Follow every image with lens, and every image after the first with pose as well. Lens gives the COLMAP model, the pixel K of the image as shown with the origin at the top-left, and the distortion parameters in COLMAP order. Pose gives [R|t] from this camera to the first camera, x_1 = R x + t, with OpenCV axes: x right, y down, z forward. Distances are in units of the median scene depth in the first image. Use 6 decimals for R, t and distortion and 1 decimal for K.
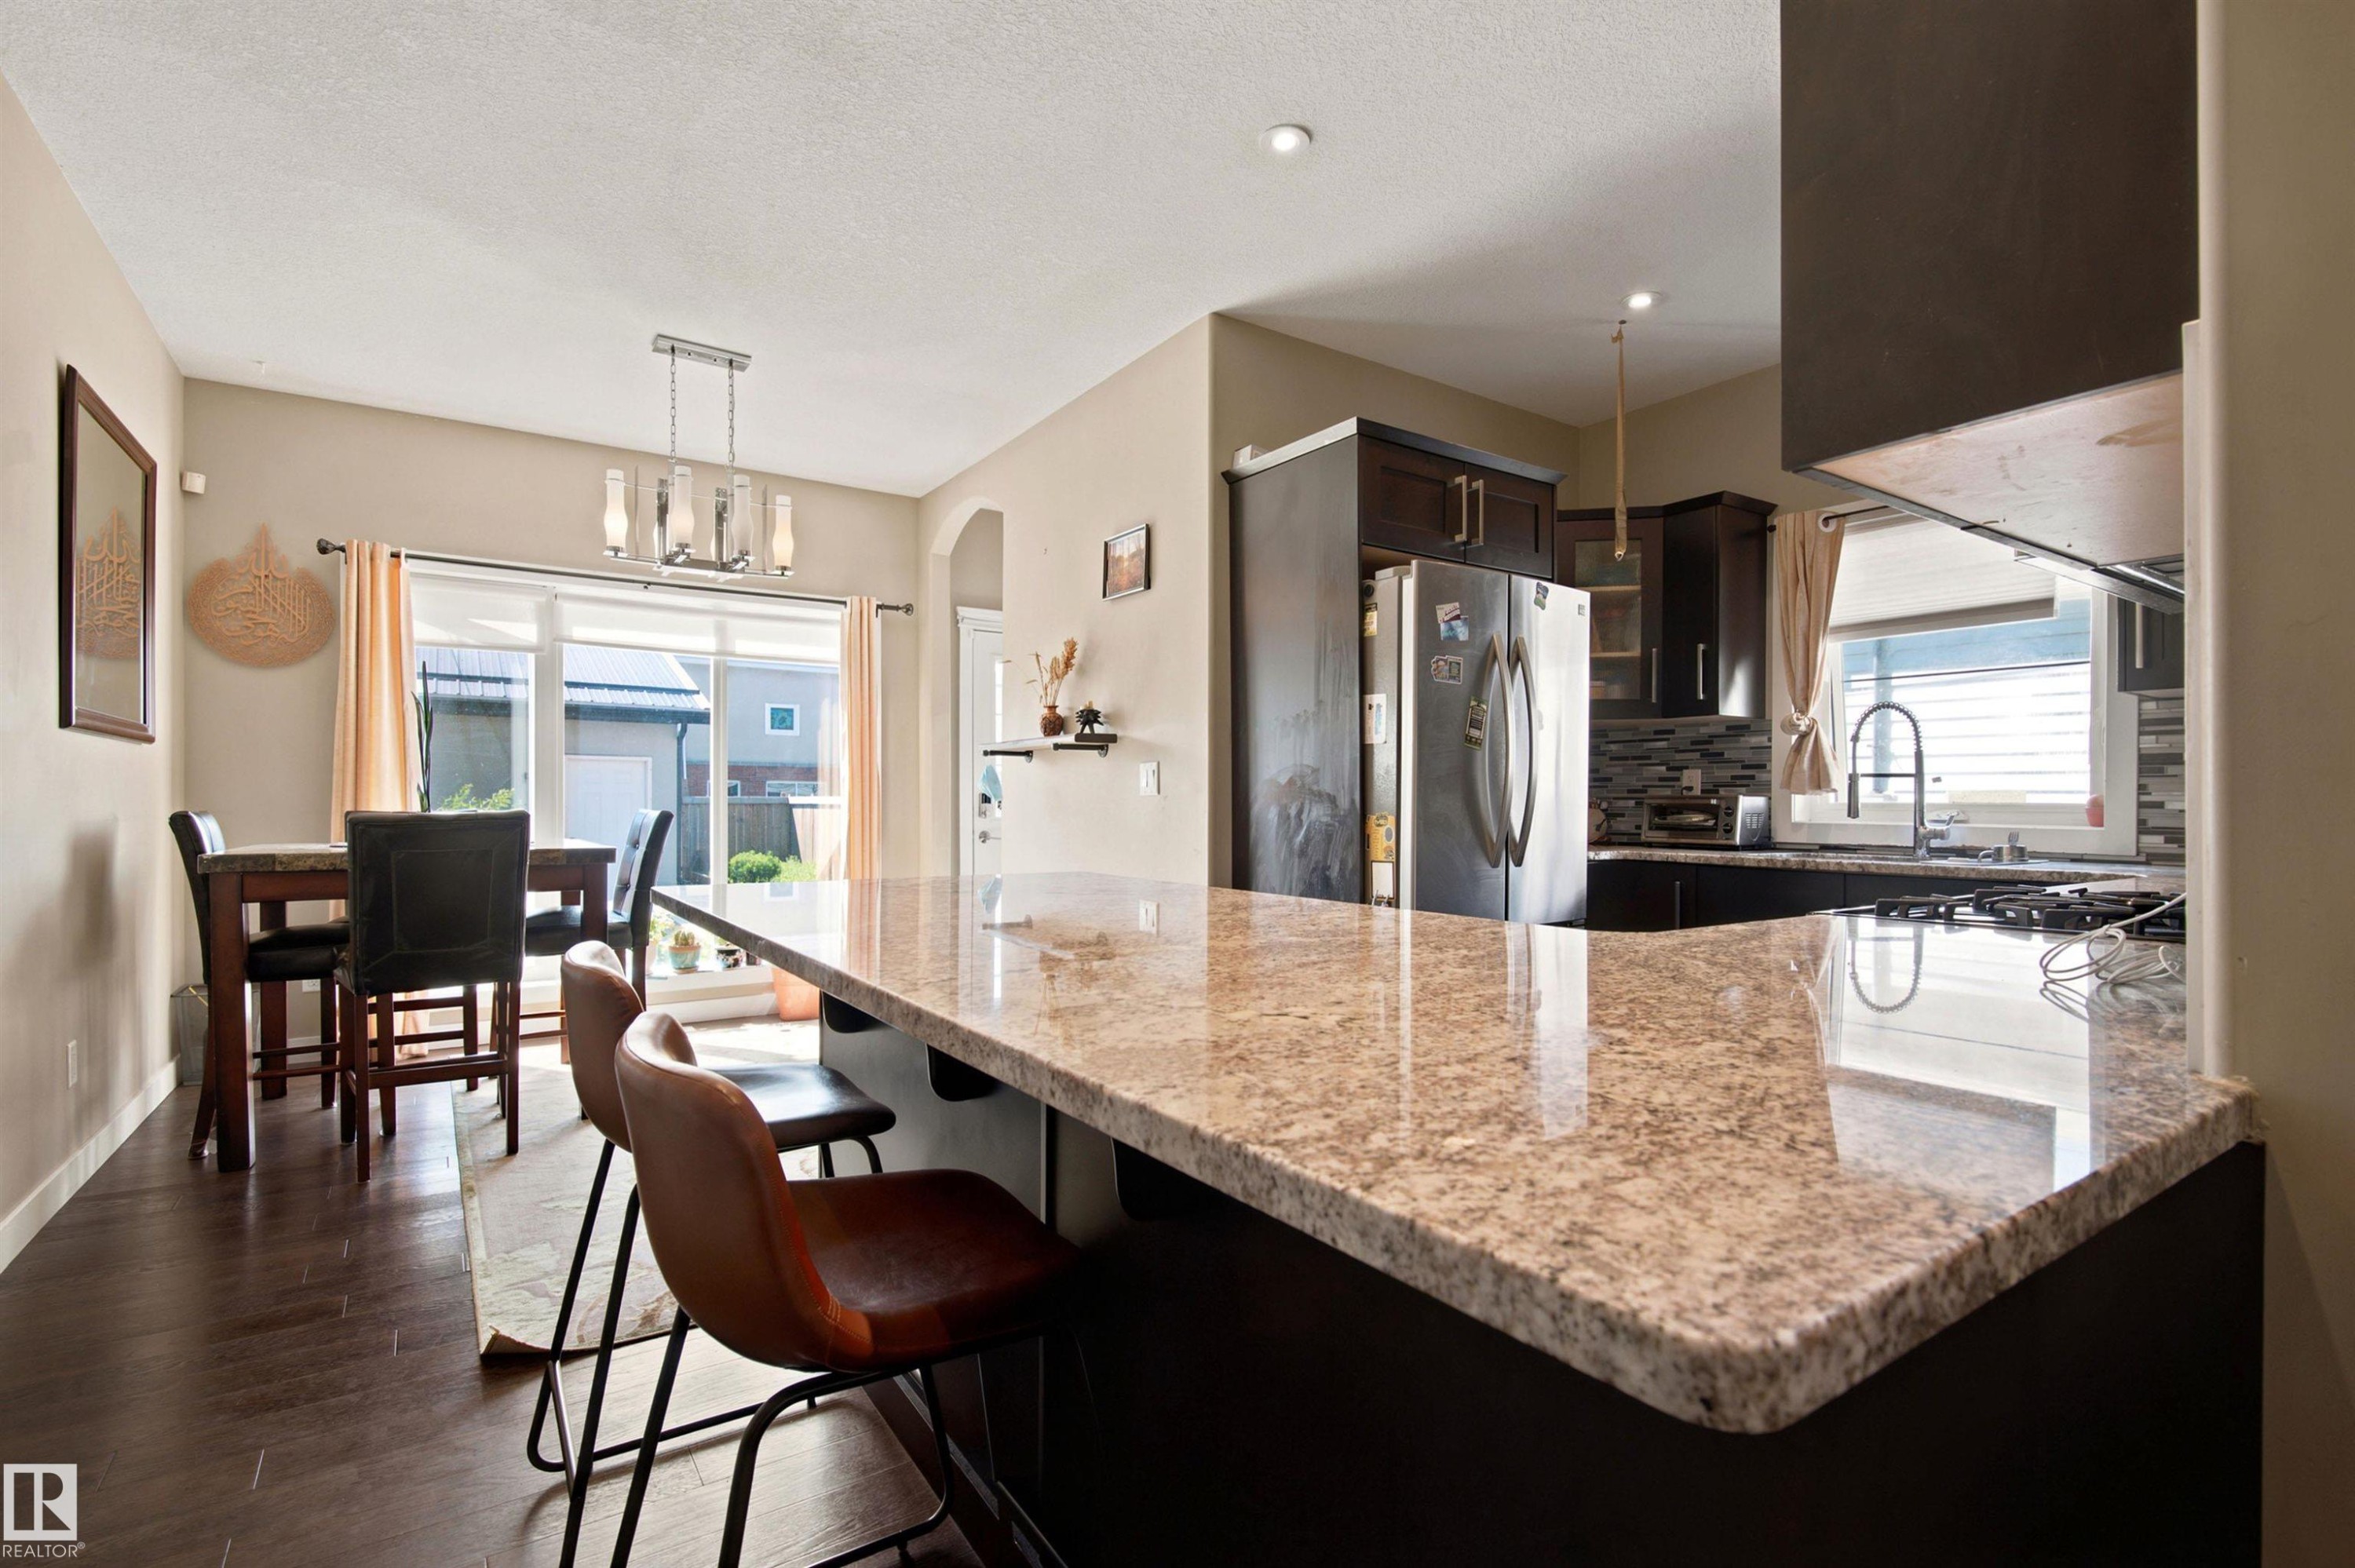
lens RADIAL K [[1080.9, 0, 1169.2], [0, 1080.9, 801.4], [0, 0, 1]] dist [0.000614, 0.000086]
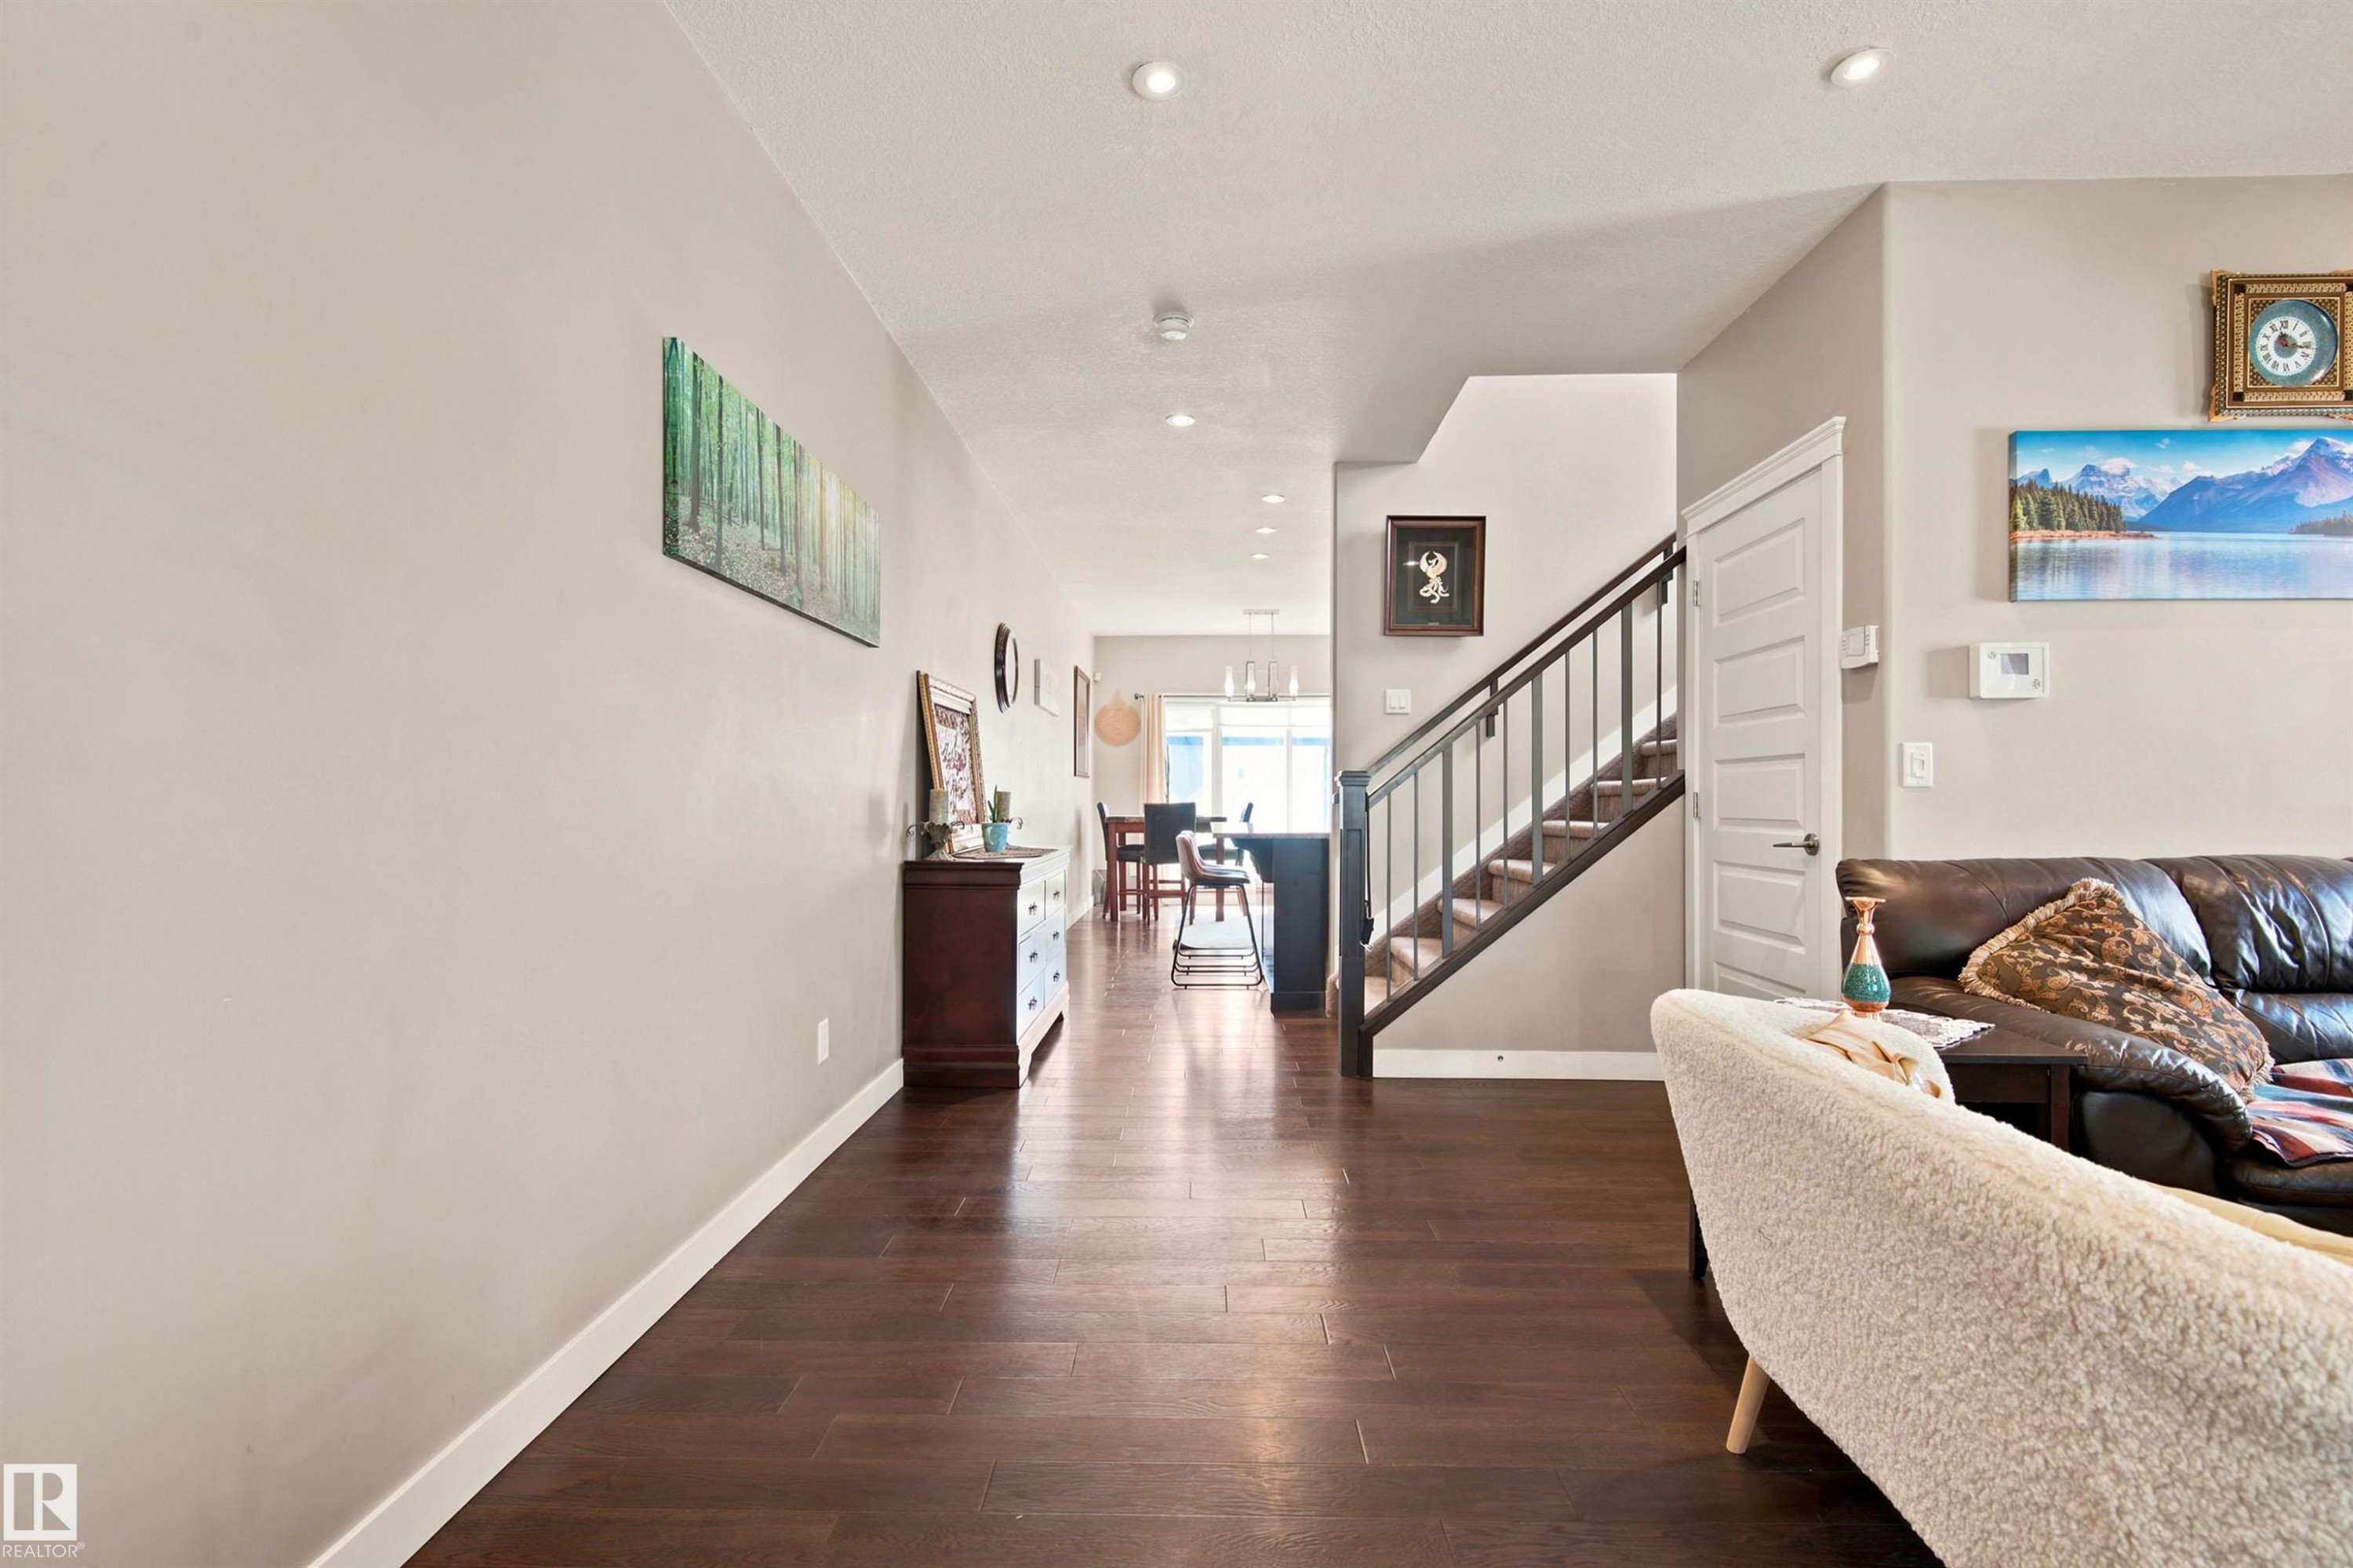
lens RADIAL K [[1080.2, 0, 1177.6], [0, 1080.2, 792.2], [0, 0, 1]] dist [0.000614, 0.000086]
pose [[0.815740, -0.003143, -0.578411, 0.924773], [0.002175, 0.999995, -0.002365, -0.008751], [0.578415, 0.000671, 0.815742, -1.225848]]
